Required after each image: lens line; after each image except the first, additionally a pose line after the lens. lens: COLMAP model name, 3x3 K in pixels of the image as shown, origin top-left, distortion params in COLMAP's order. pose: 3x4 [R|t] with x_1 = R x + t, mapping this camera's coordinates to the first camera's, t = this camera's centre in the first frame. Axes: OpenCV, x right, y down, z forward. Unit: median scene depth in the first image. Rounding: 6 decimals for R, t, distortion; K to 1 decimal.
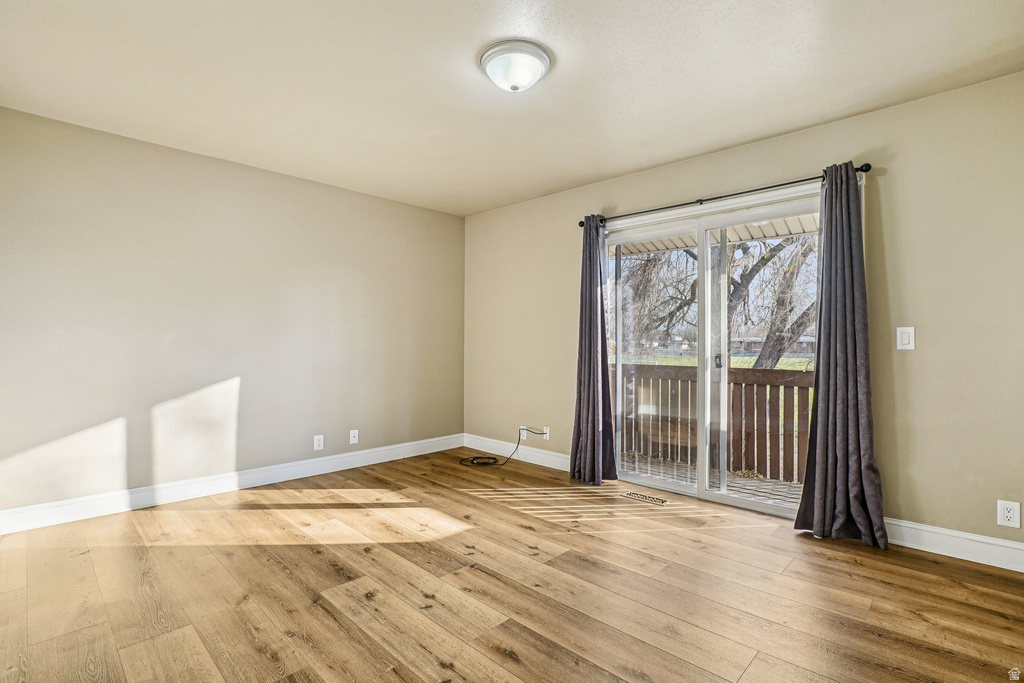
lens RADIAL K [[492.3, 0, 526.1], [0, 492.3, 344.5], [0, 0, 1]] dist [-0.054431, 0.025896]
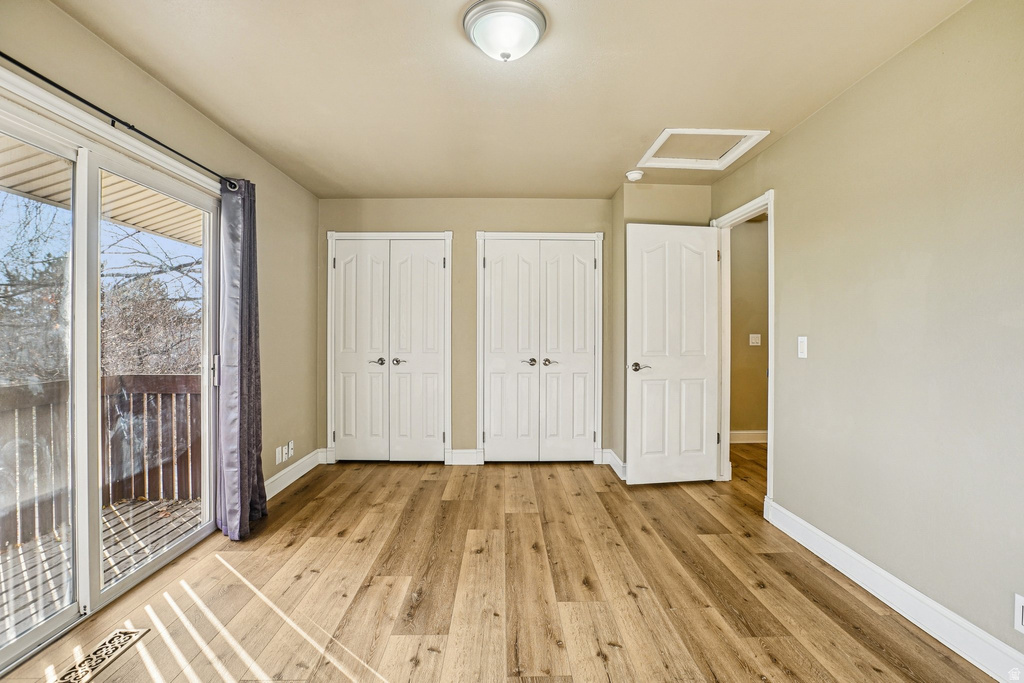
lens RADIAL K [[474.6, 0, 517.5], [0, 474.6, 346.3], [0, 0, 1]] dist [-0.054632, 0.018667]
pose [[-0.710481, -0.019553, 0.703445, -0.674447], [-0.001612, 0.999657, 0.026158, -0.046123], [-0.703714, 0.017451, -0.710269, 1.722874]]
